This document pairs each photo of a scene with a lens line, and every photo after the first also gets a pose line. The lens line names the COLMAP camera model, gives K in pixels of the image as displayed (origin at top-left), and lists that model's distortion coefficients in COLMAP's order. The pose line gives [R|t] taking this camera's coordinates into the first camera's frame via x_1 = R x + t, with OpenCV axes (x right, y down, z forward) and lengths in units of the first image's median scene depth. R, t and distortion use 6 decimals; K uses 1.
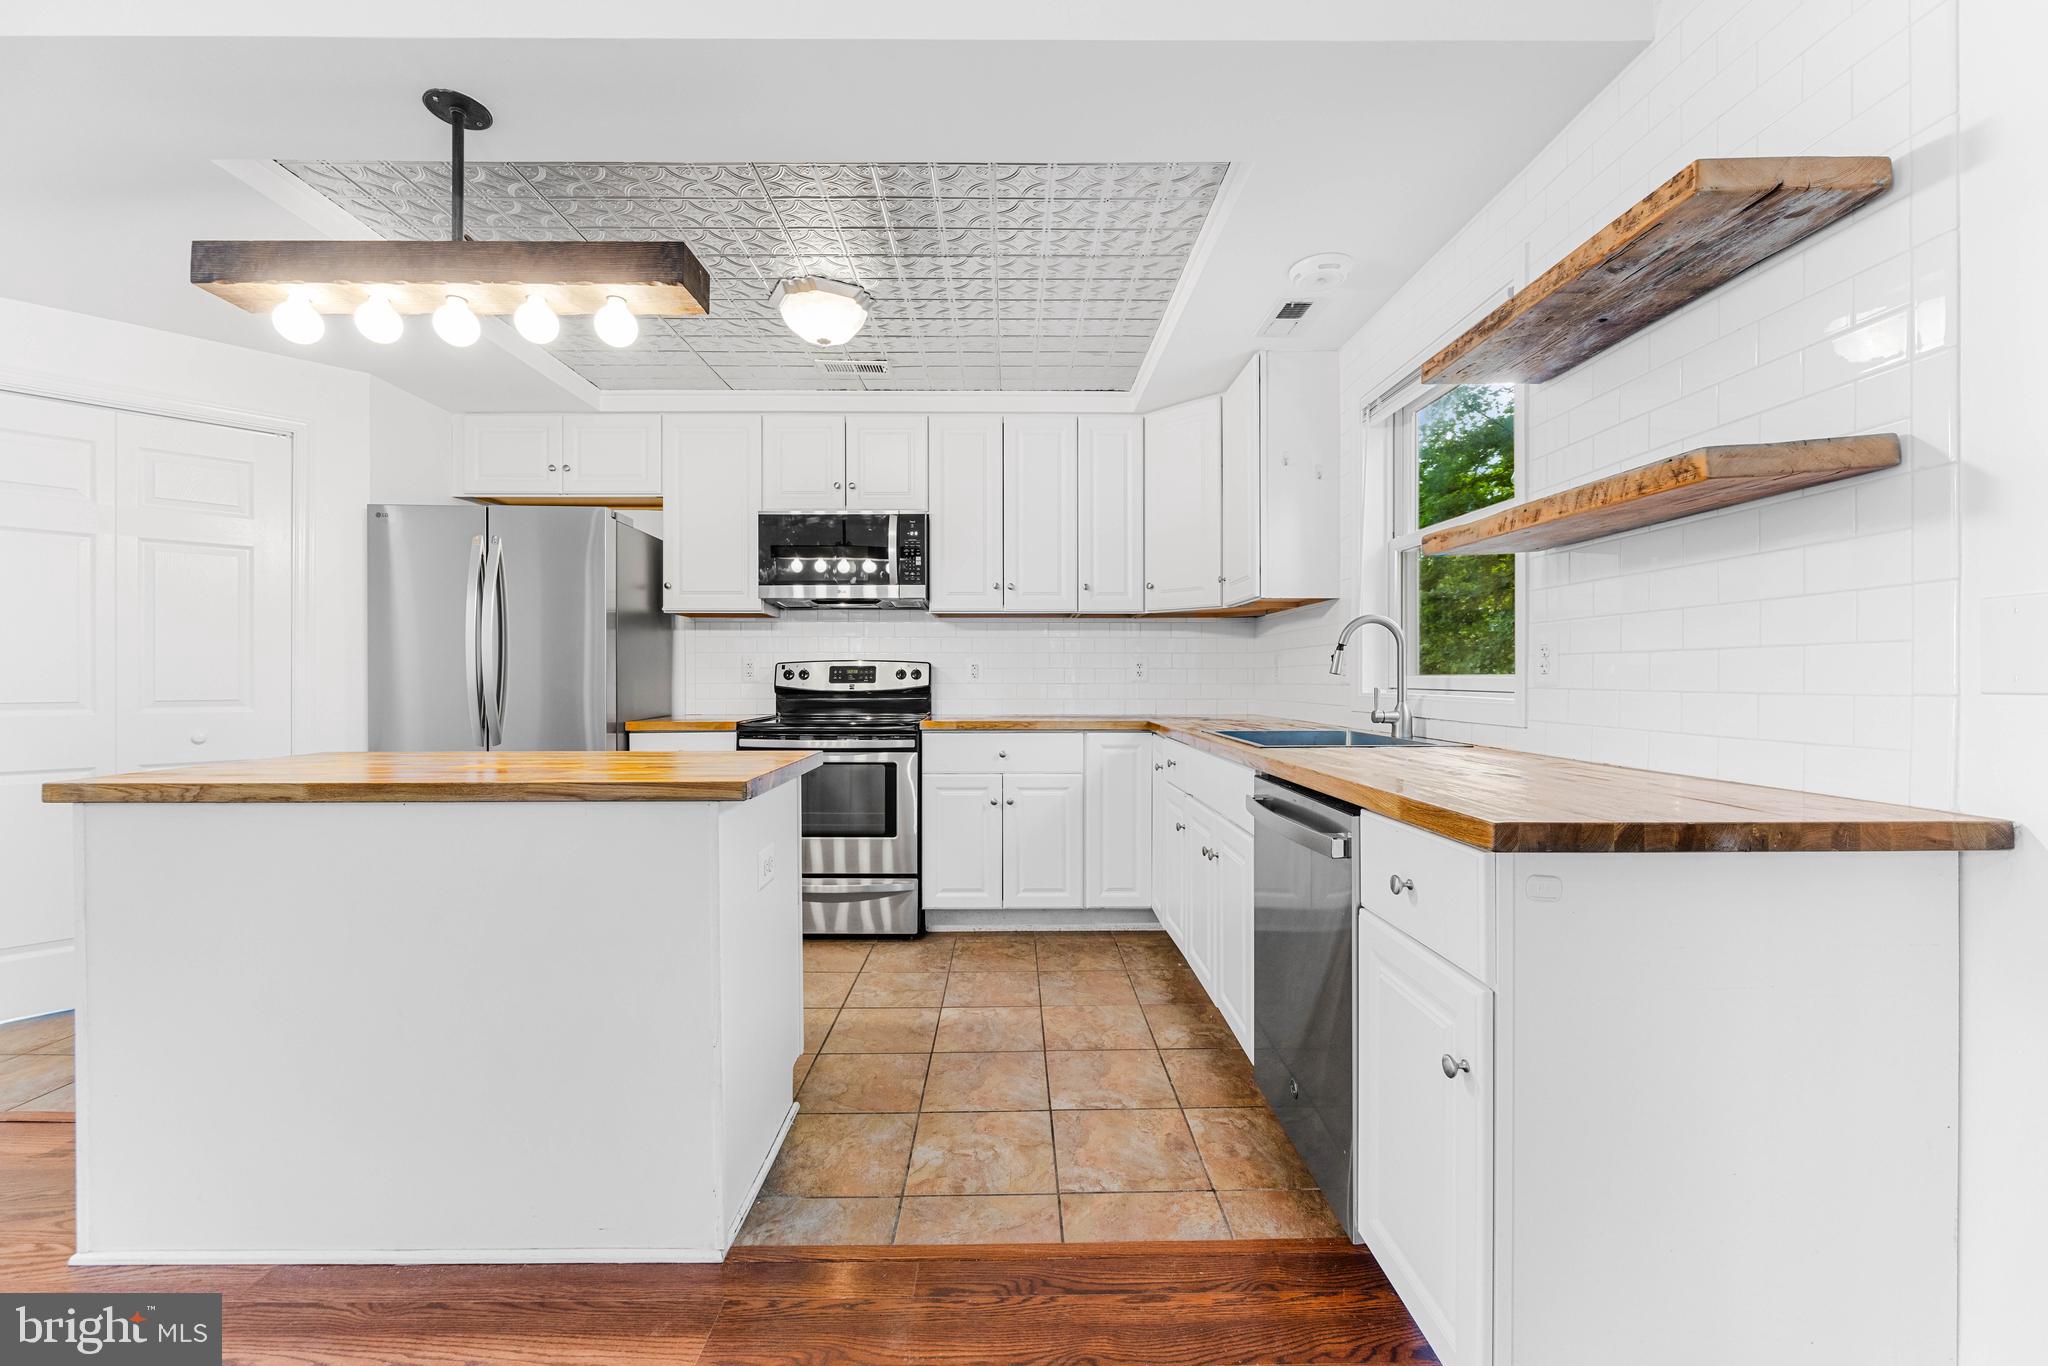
lens RADIAL K [[816.8, 0, 1015.2], [0, 816.8, 689.5], [0, 0, 1]] dist [-0.004267, -0.000168]
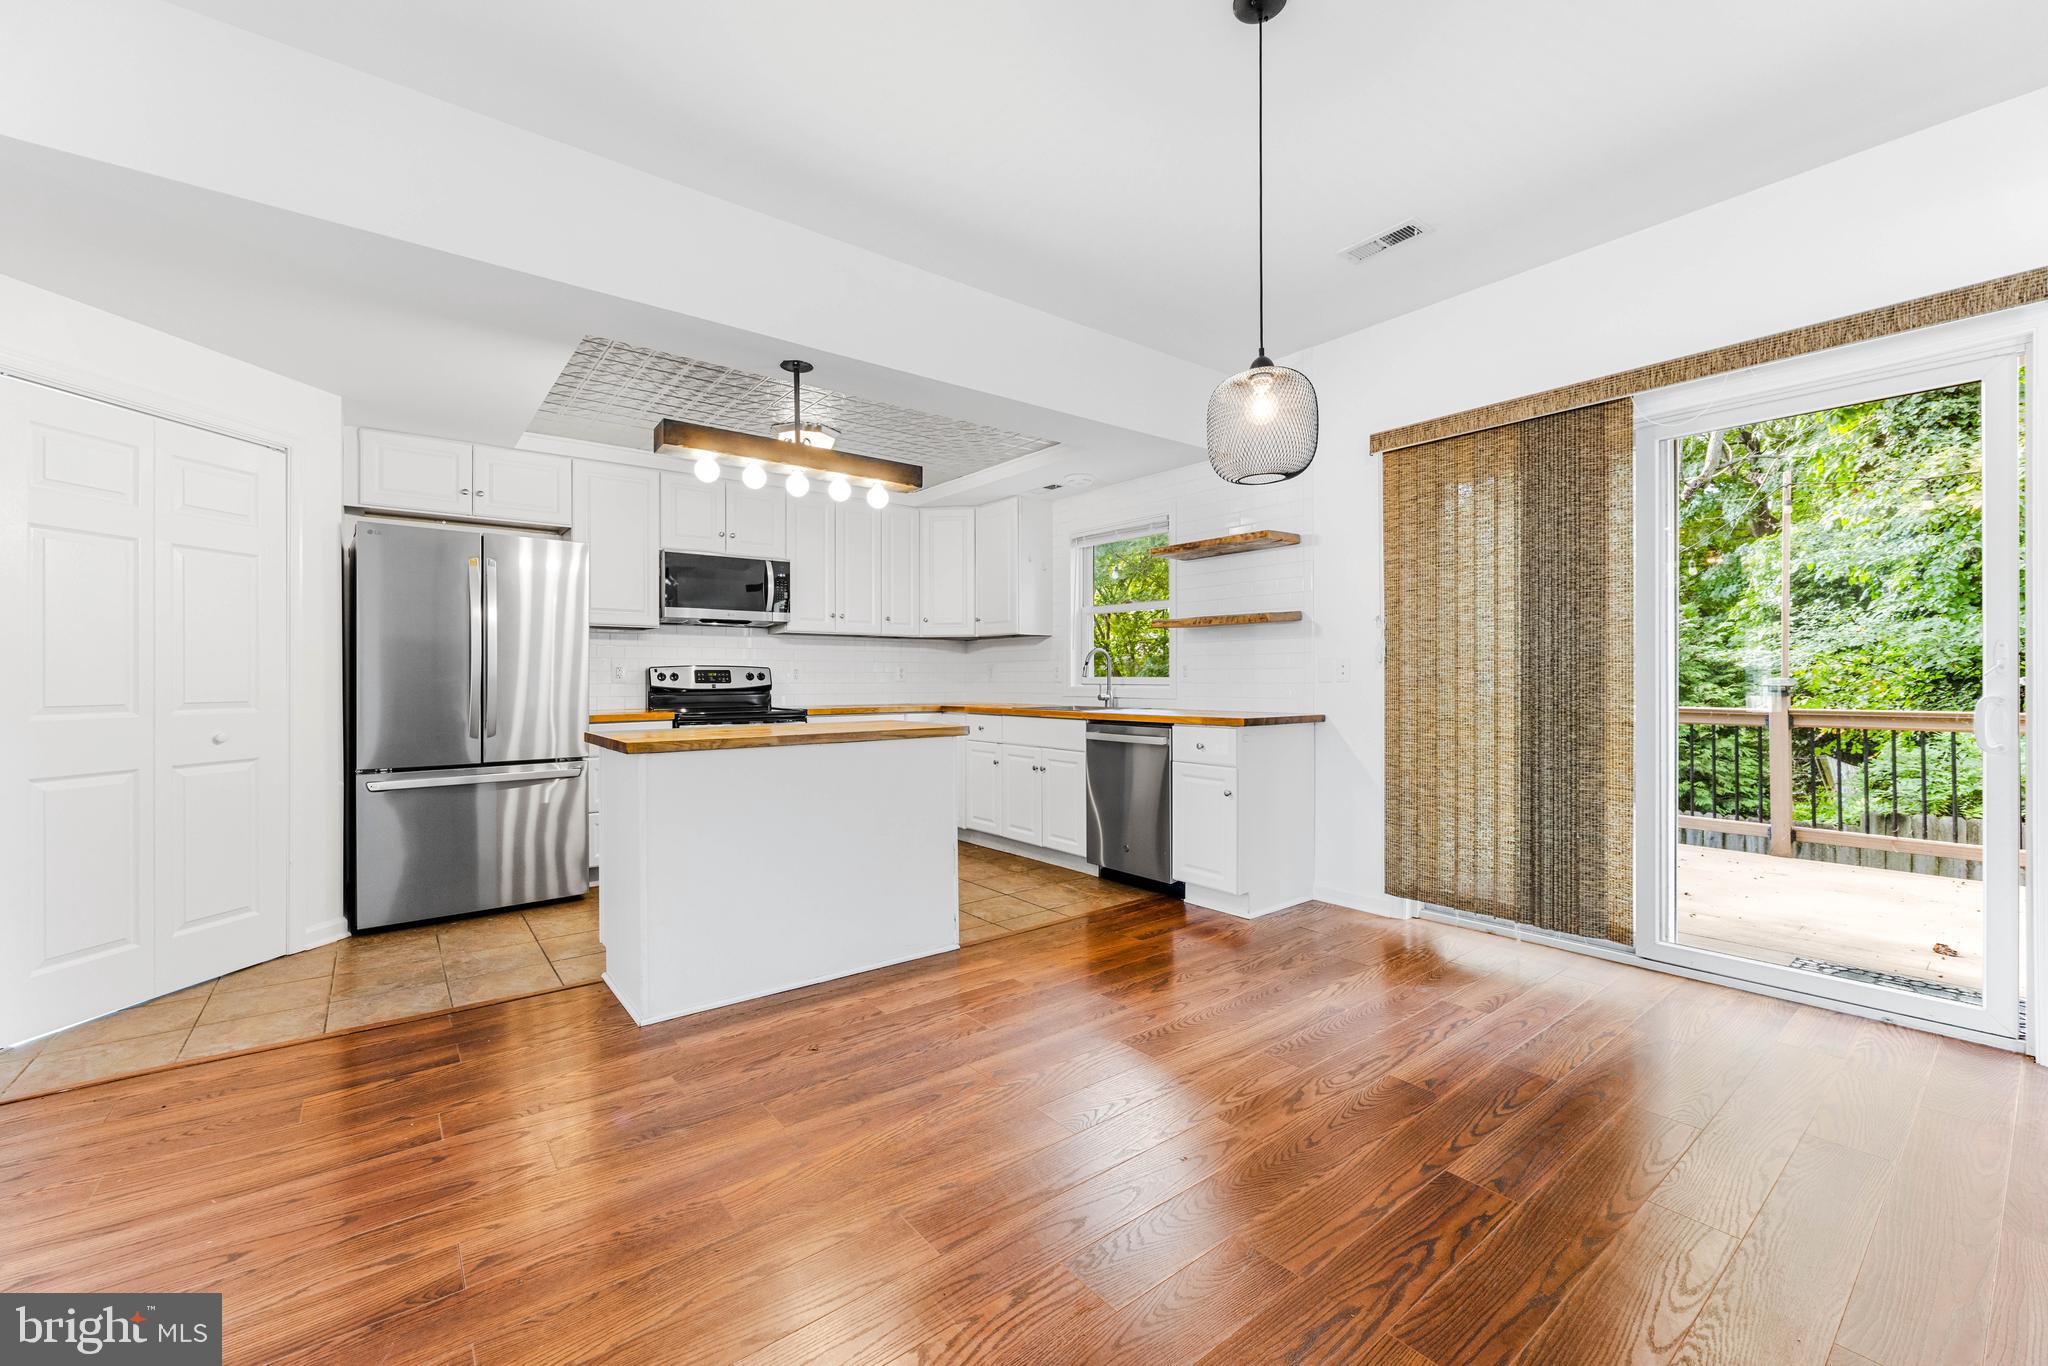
lens RADIAL K [[816.8, 0, 1018.0], [0, 816.8, 686.9], [0, 0, 1]] dist [-0.004267, -0.000168]
pose [[0.793448, -0.006734, 0.608600, -0.645048], [0.008814, 0.999961, -0.000427, 0.002995], [-0.608574, 0.005703, 0.793477, -0.342778]]
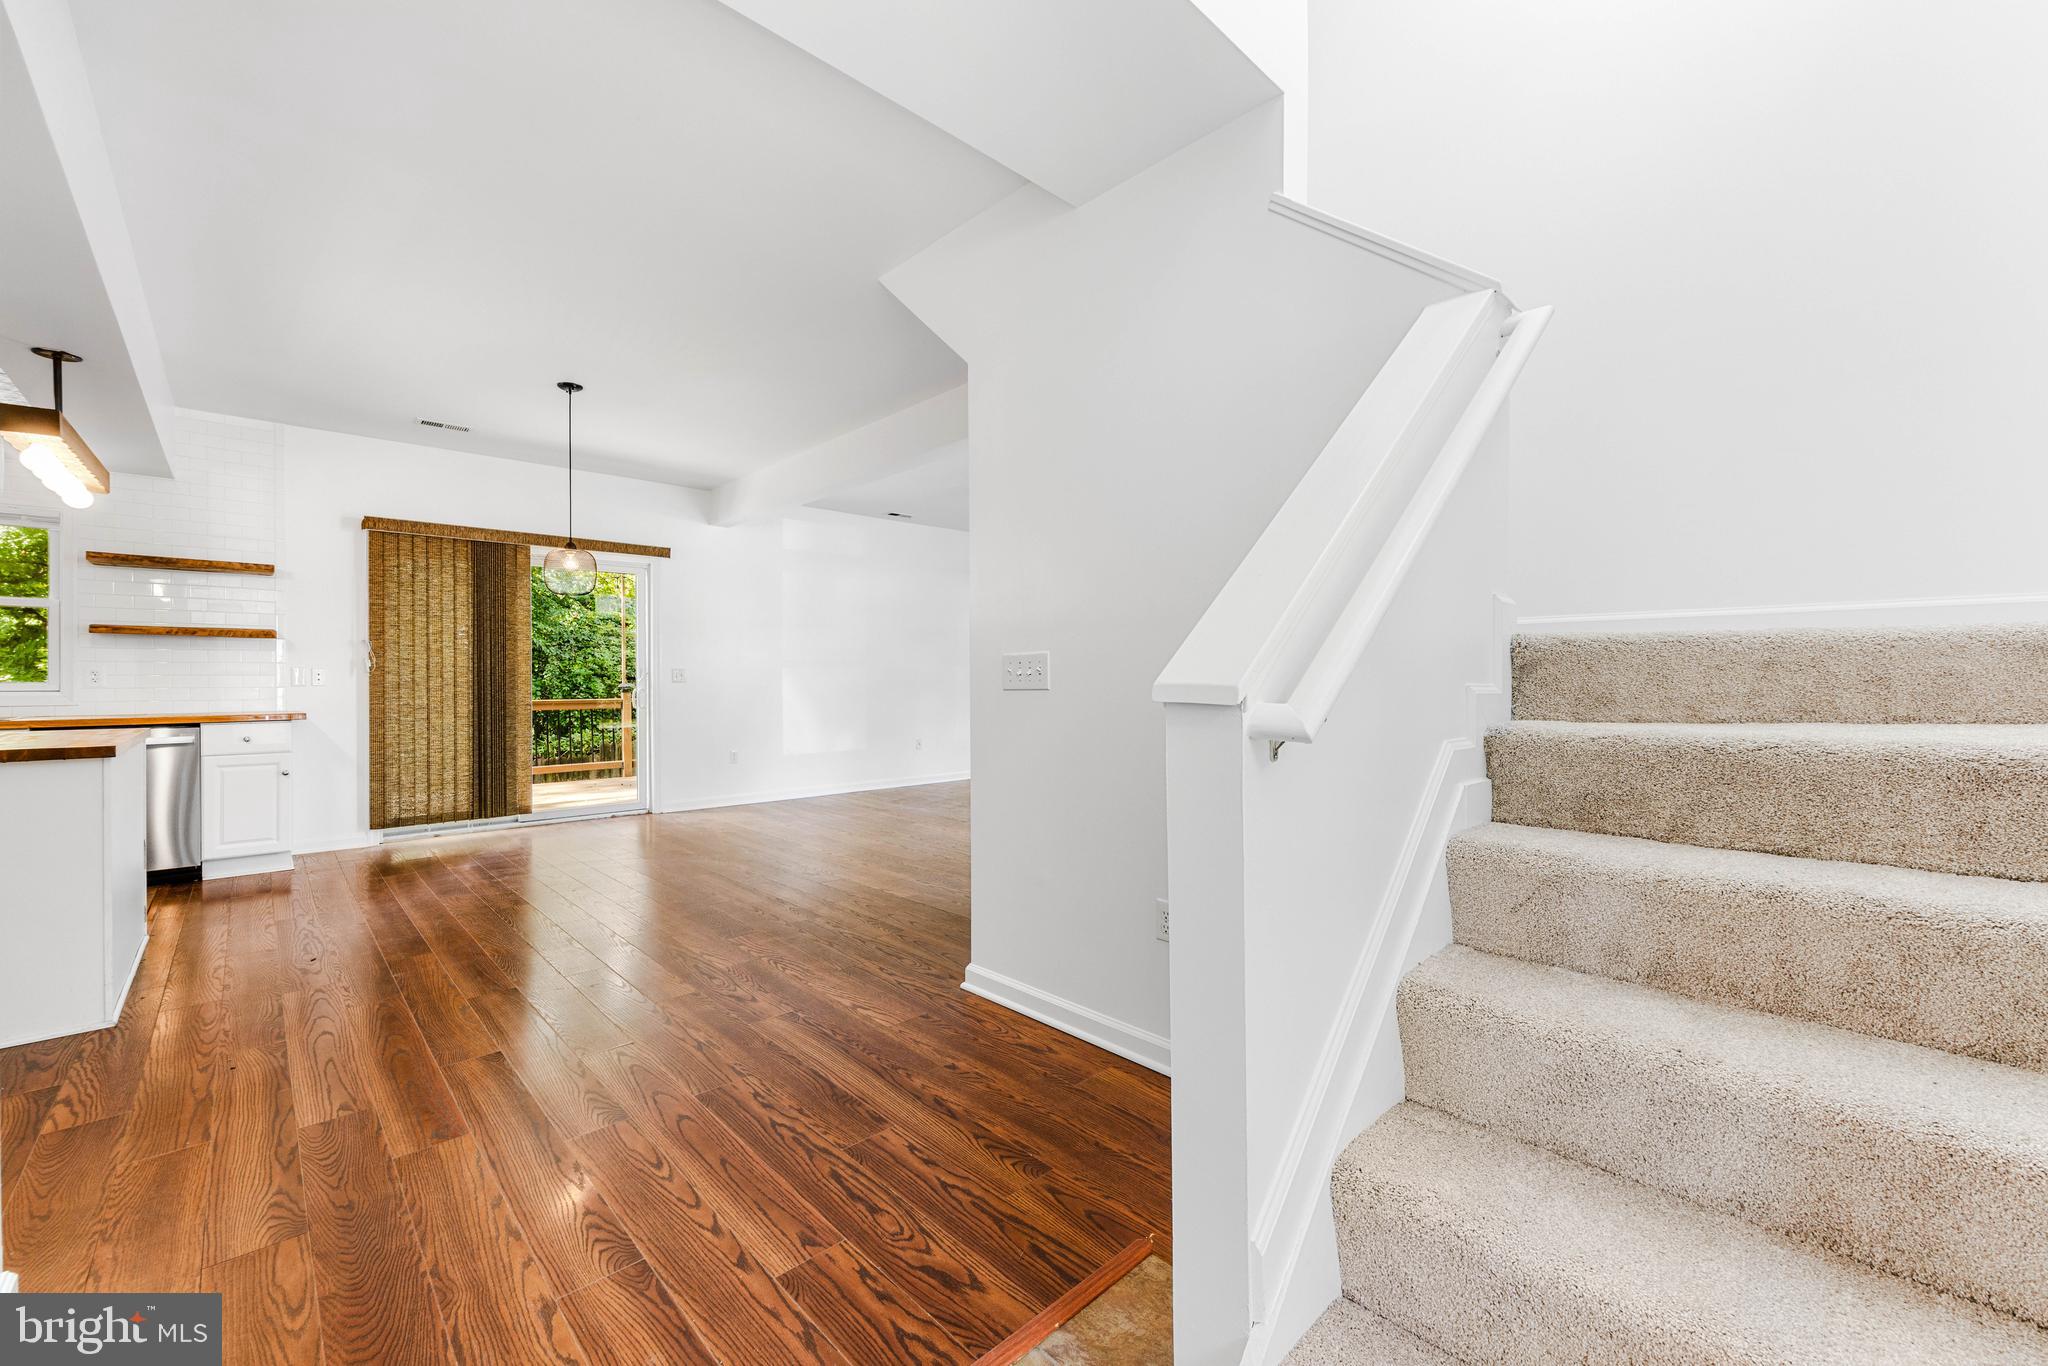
lens RADIAL K [[816.8, 0, 1013.5], [0, 816.8, 677.3], [0, 0, 1]] dist [-0.004267, -0.000168]
pose [[-0.674807, -0.000055, 0.737994, -1.554680], [0.006271, 0.999963, 0.005809, -0.015214], [-0.737968, 0.008548, -0.674782, 0.319947]]
